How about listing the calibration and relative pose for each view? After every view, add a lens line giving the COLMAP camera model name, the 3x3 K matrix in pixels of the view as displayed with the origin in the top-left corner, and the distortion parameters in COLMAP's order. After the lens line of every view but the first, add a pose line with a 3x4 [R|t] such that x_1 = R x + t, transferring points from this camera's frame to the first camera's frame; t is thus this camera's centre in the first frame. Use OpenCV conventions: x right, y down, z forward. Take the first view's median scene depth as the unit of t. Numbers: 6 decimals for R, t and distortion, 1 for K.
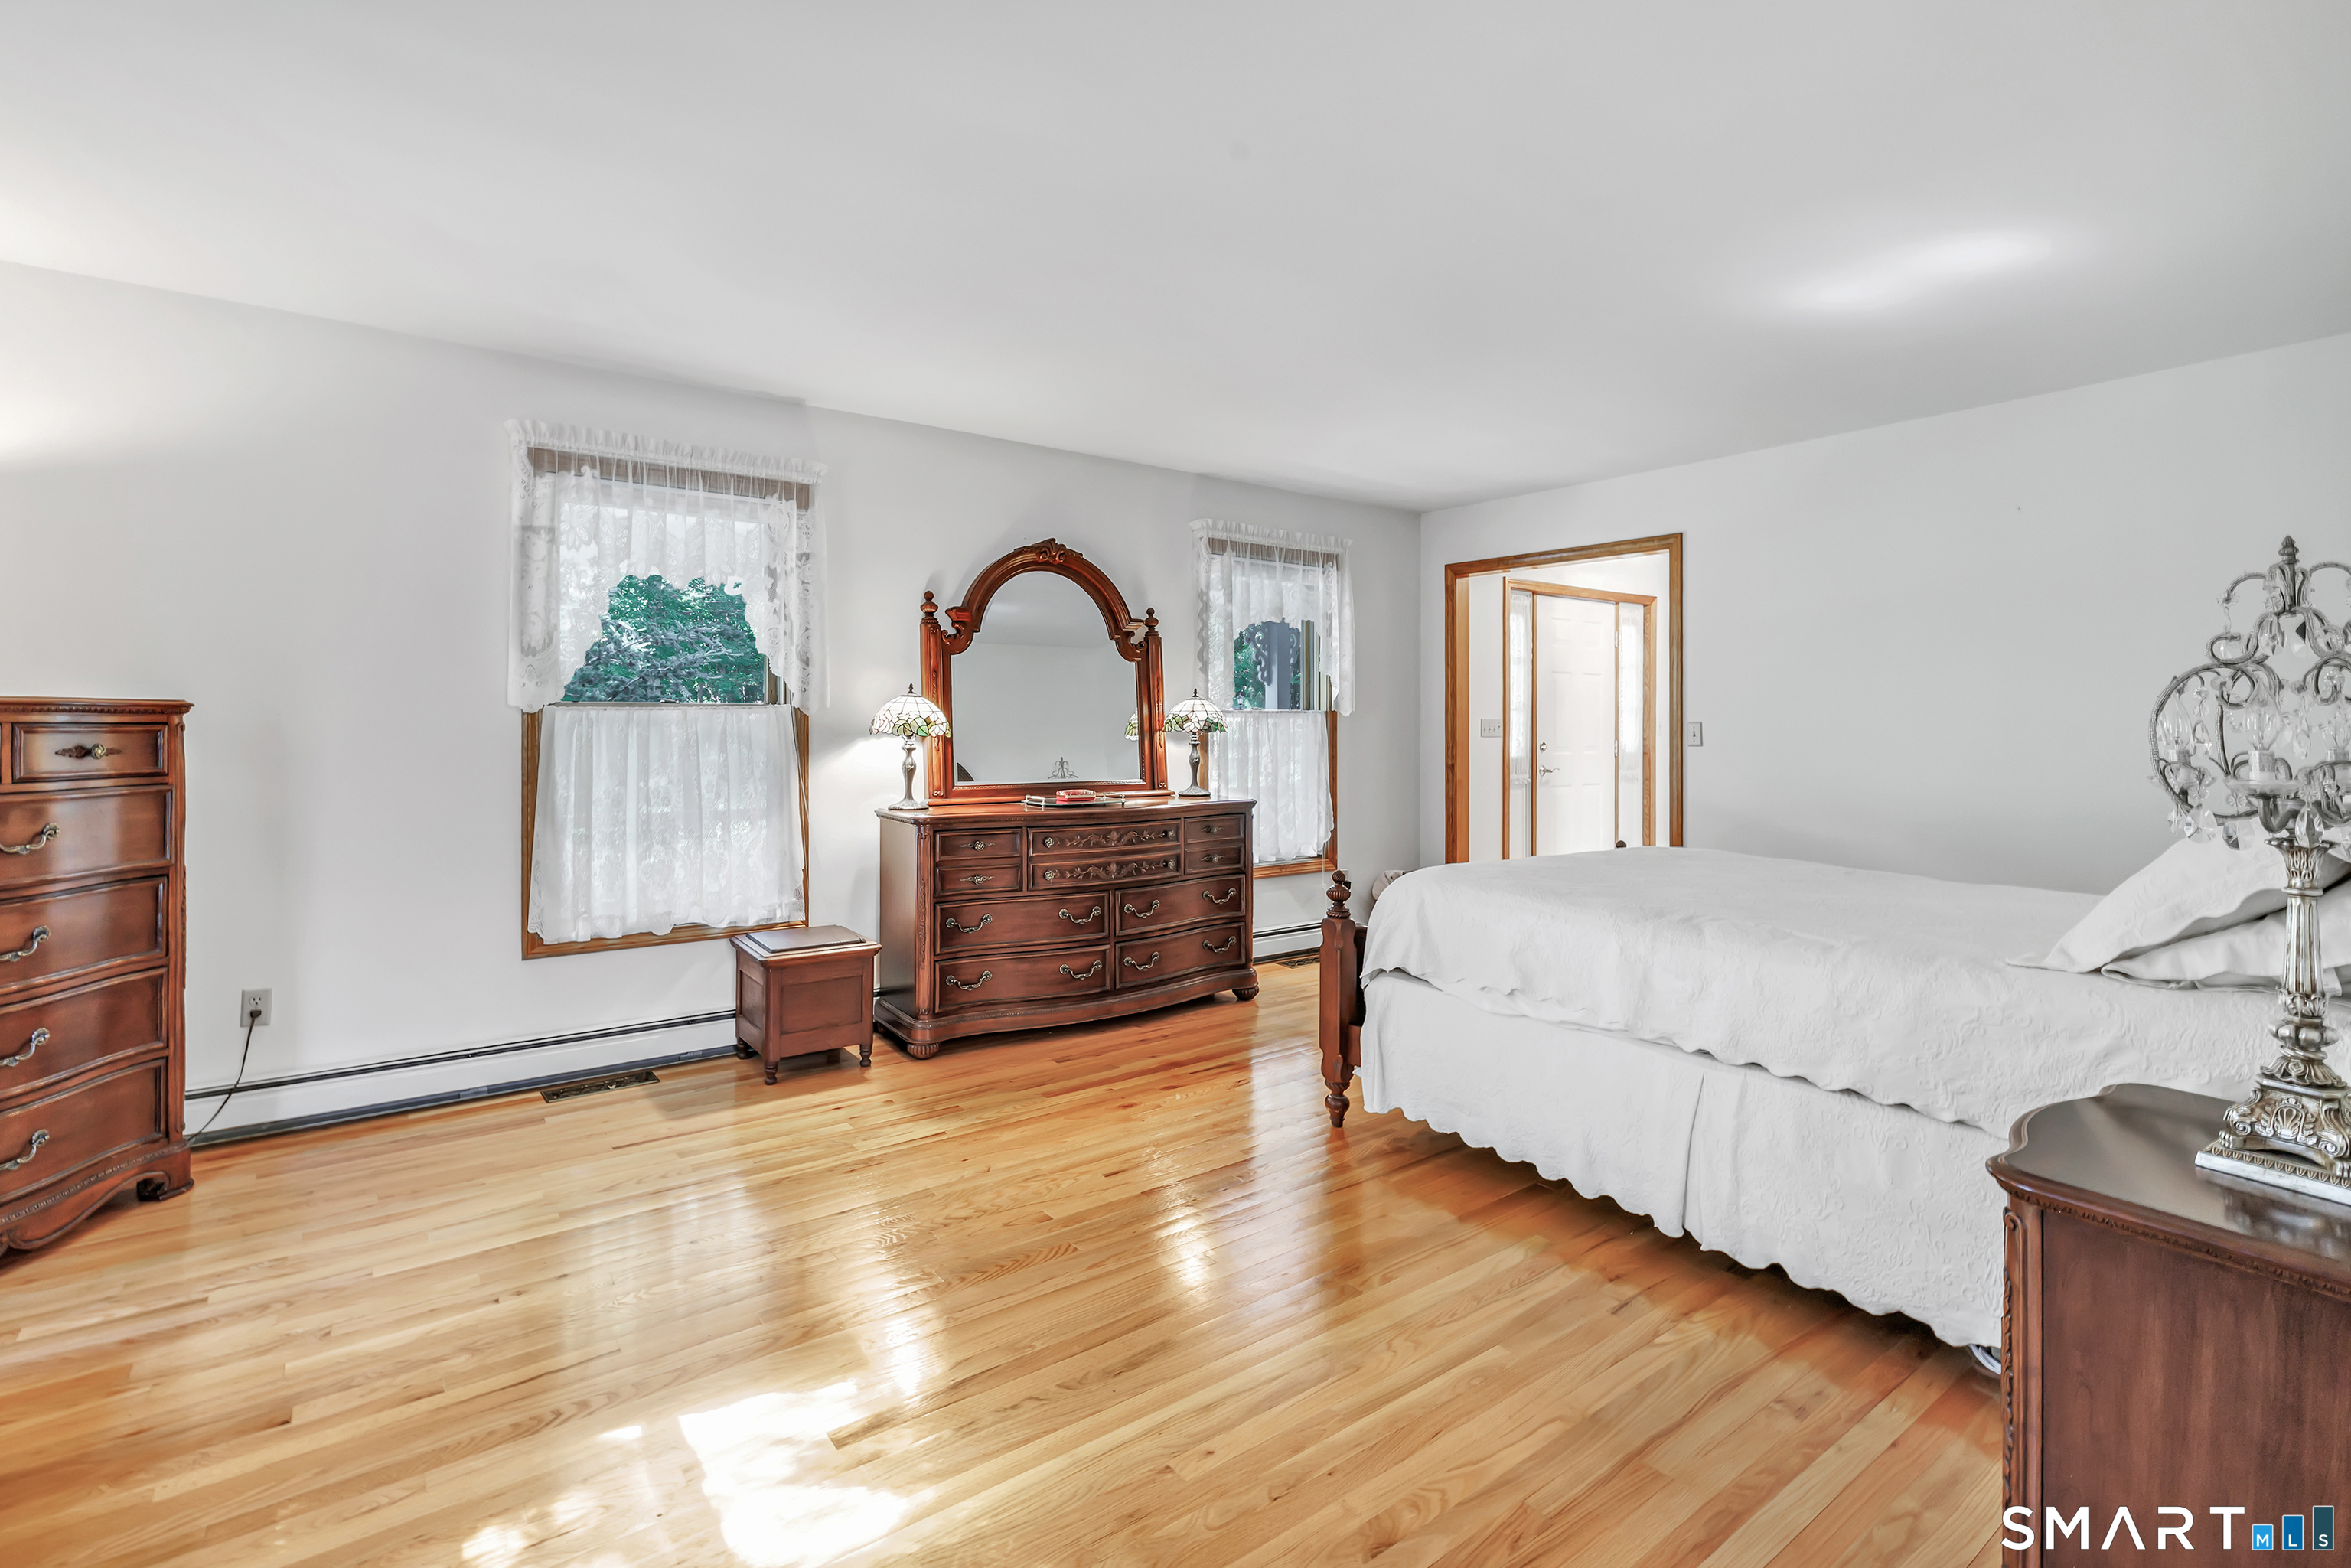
lens RADIAL K [[1048.1, 0, 1166.5], [0, 1048.1, 721.1], [0, 0, 1]] dist [0.001205, 0.001236]
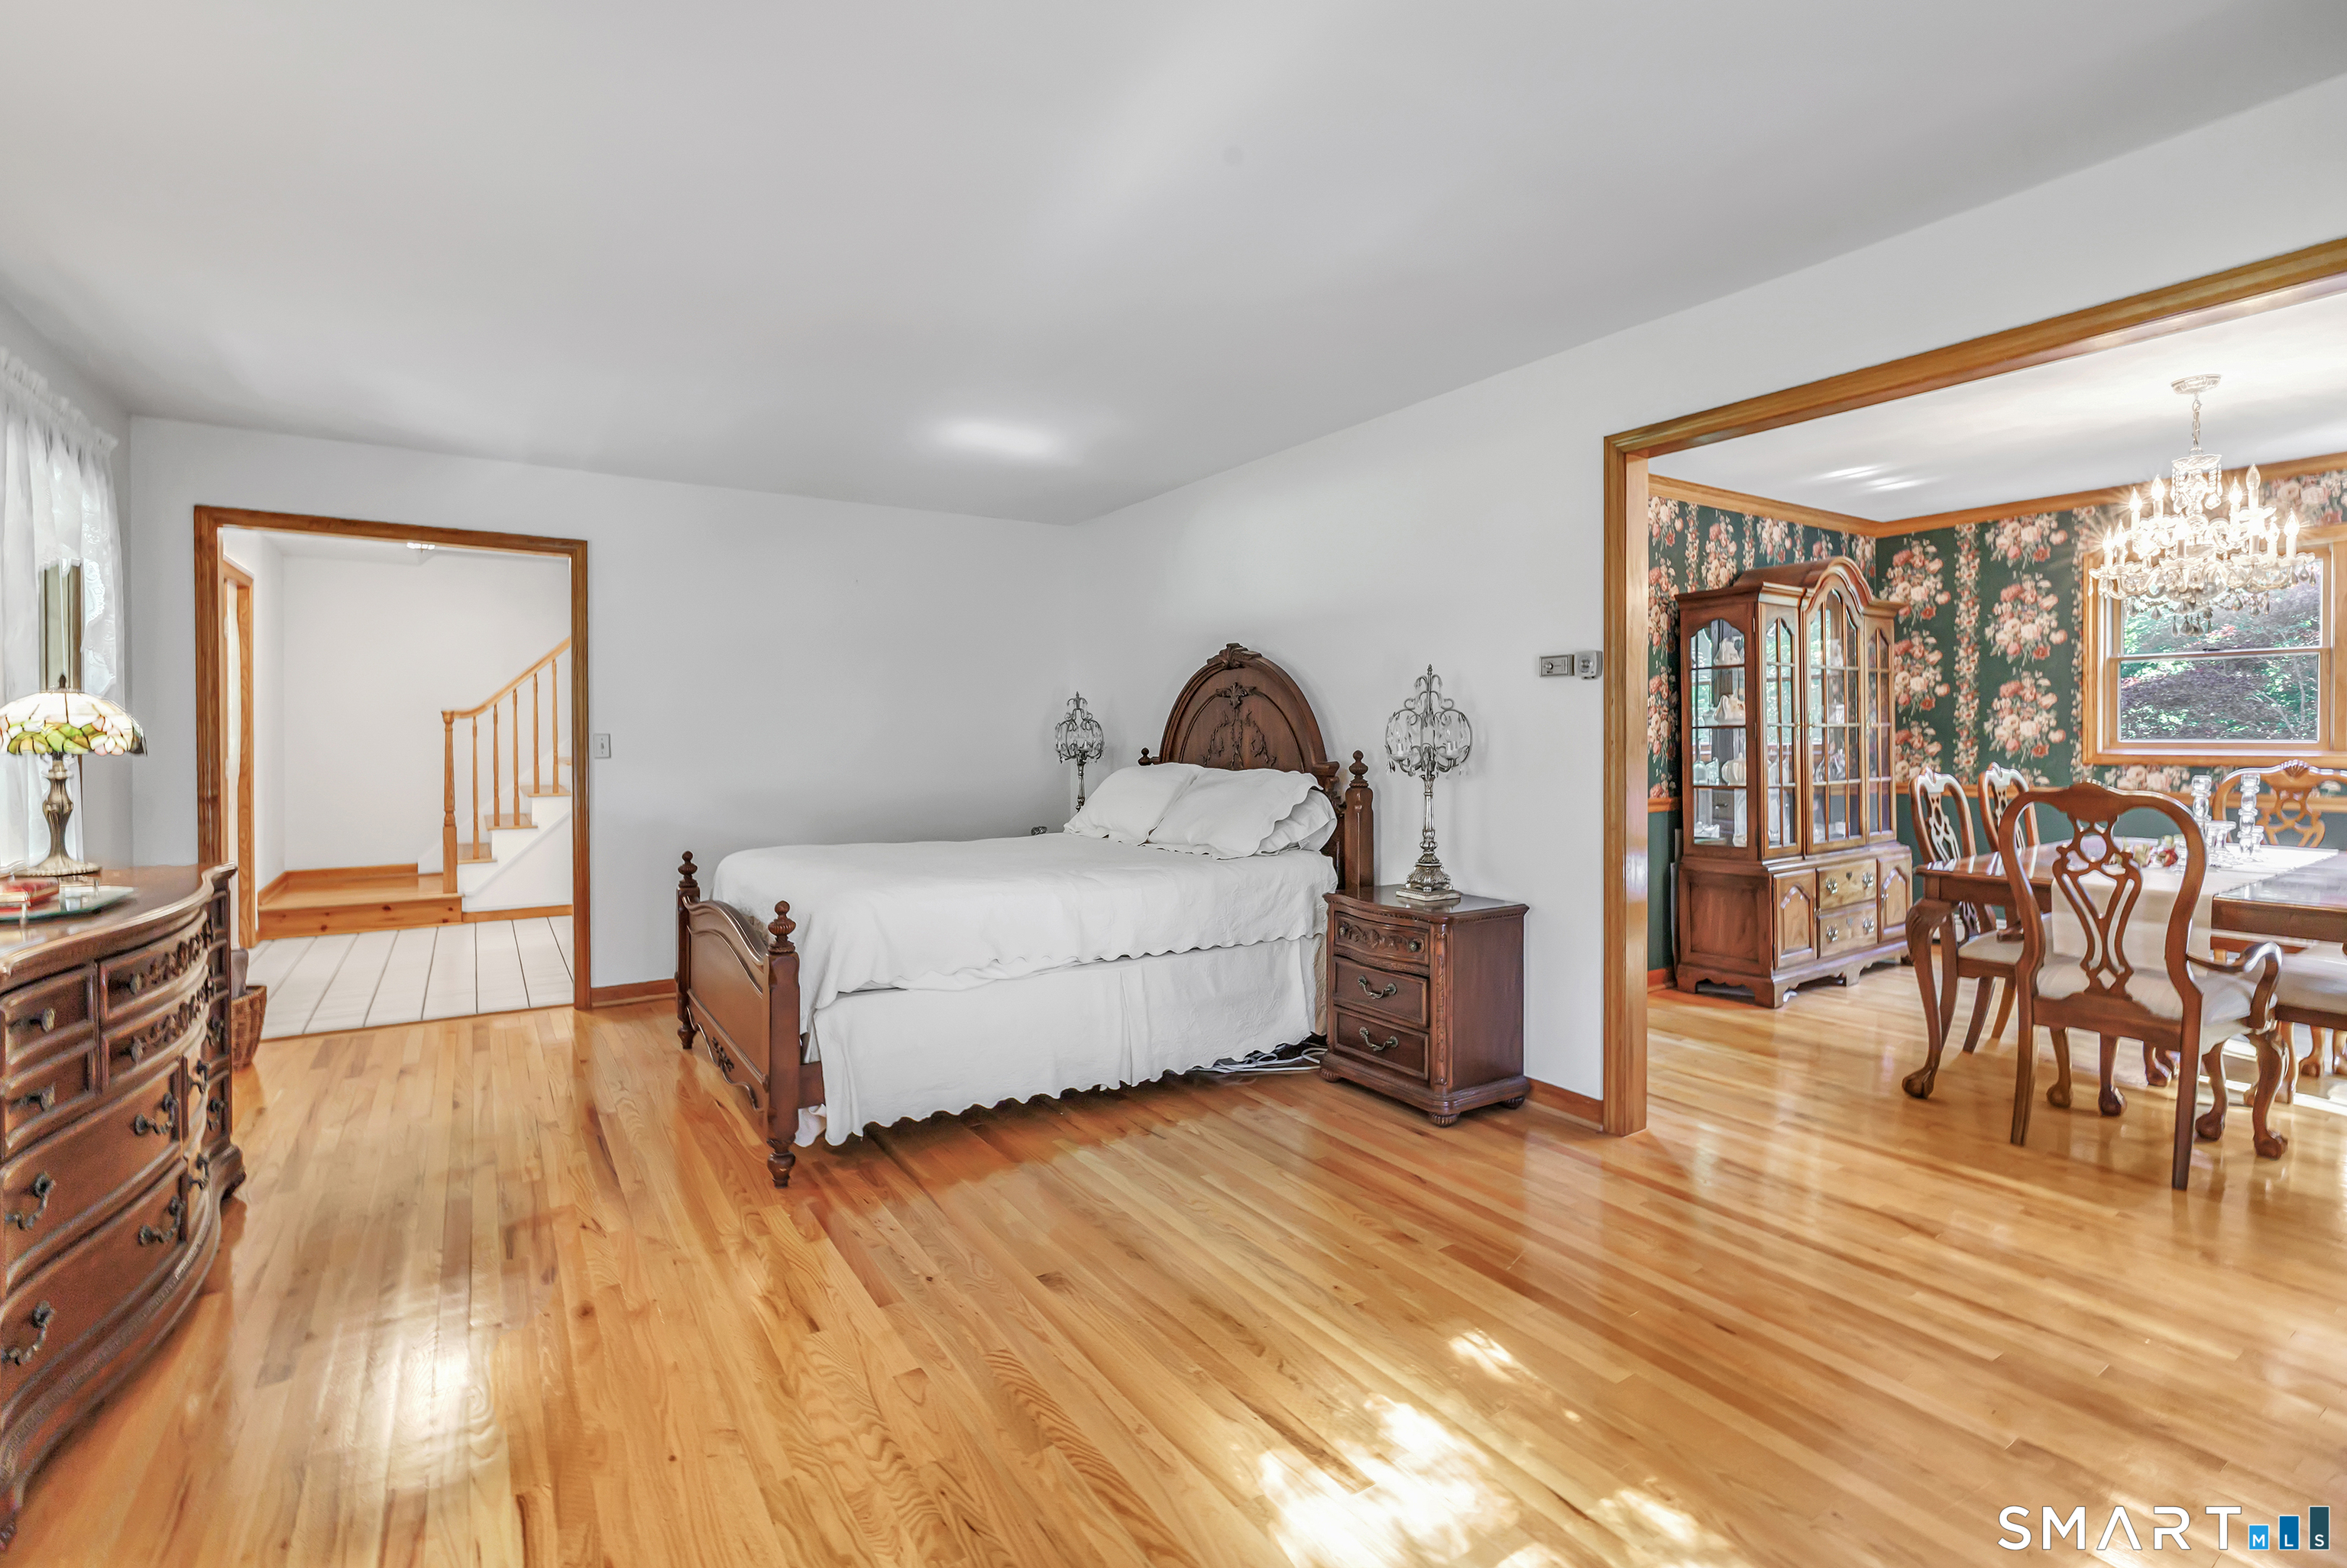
lens RADIAL K [[1046.2, 0, 1171.9], [0, 1046.2, 739.4], [0, 0, 1]] dist [0.001205, 0.001236]
pose [[0.076335, -0.009587, 0.997036, -0.861853], [0.001869, 0.999953, 0.009472, -0.004354], [-0.997081, 0.001140, 0.076349, 0.741834]]
